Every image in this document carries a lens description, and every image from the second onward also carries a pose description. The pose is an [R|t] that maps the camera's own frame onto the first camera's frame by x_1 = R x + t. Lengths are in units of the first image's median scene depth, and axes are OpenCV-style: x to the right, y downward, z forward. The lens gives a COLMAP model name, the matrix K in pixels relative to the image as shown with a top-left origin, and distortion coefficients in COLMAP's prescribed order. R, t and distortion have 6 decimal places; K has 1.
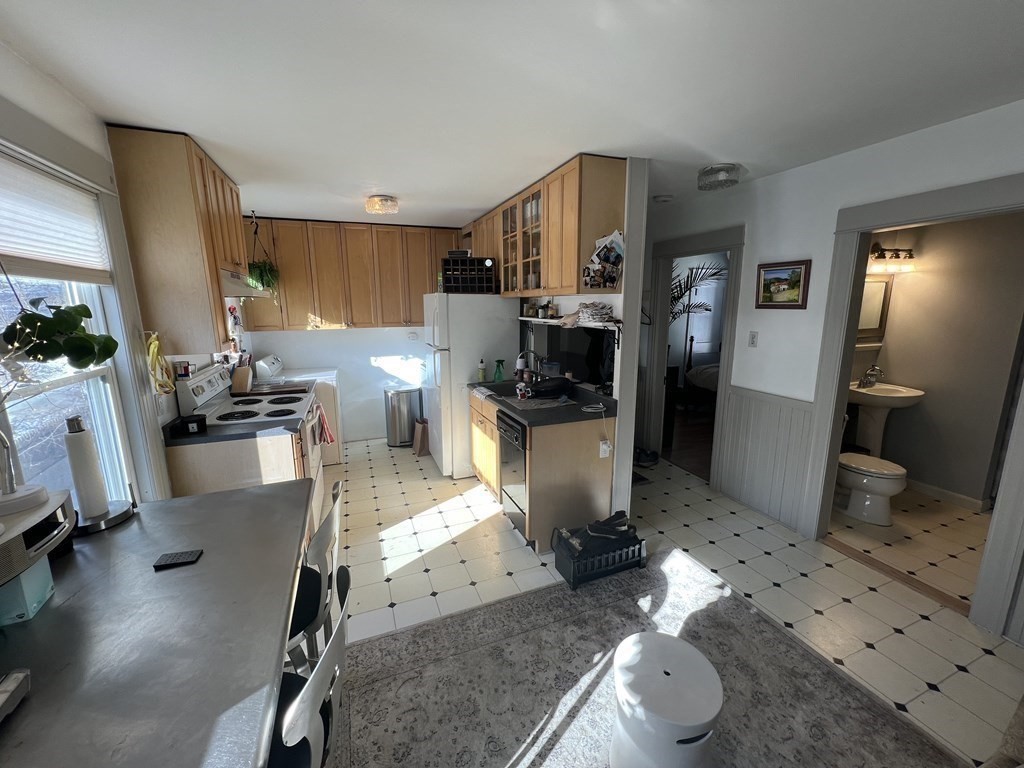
lens RADIAL K [[408.6, 0, 513.7], [0, 408.6, 384.0], [0, 0, 1]] dist [-0.001081, -0.000302]
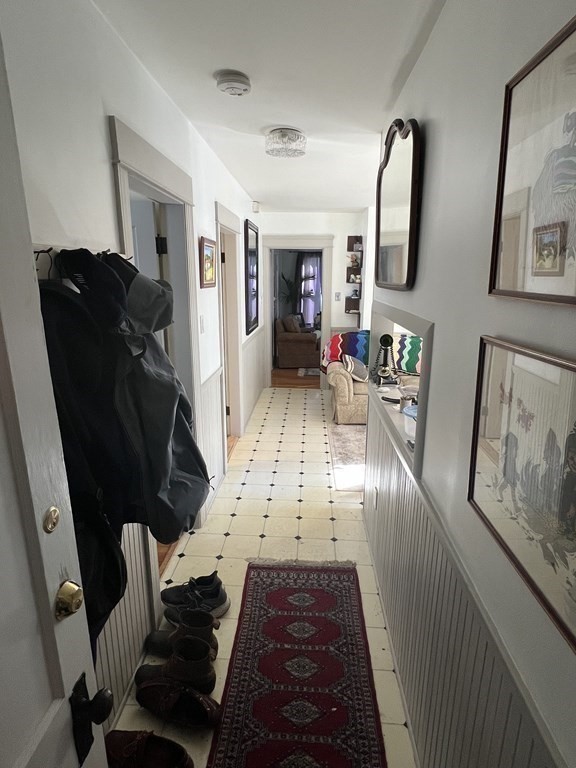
lens RADIAL K [[422.5, 0, 289.8], [0, 422.5, 383.1], [0, 0, 1]] dist [0.000214, 0.000006]
pose [[-0.911041, -0.098568, 0.400360, 0.067621], [0.080084, 0.910211, 0.406328, -0.429171], [-0.404463, 0.402244, -0.821346, 2.151402]]
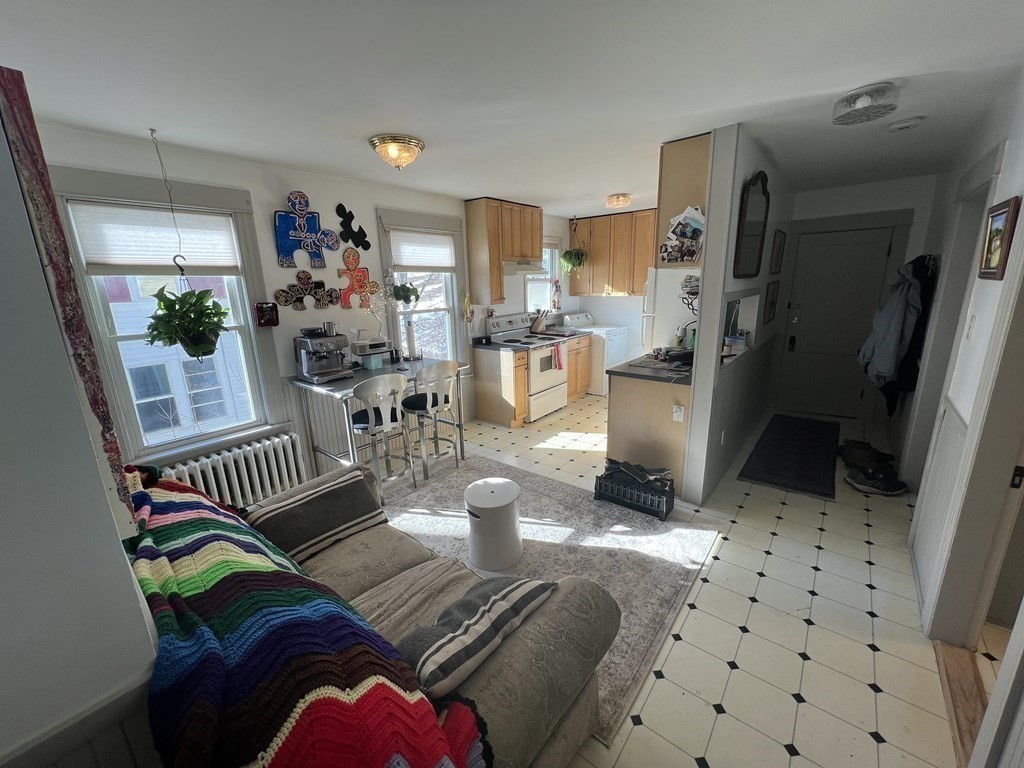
lens RADIAL K [[408.6, 0, 512.4], [0, 408.6, 383.8], [0, 0, 1]] dist [-0.001081, -0.000302]
pose [[0.491771, 0.208653, -0.845355, 1.001400], [-0.146116, 0.976872, 0.156114, -0.023177], [0.858377, 0.046747, 0.510884, 0.079573]]
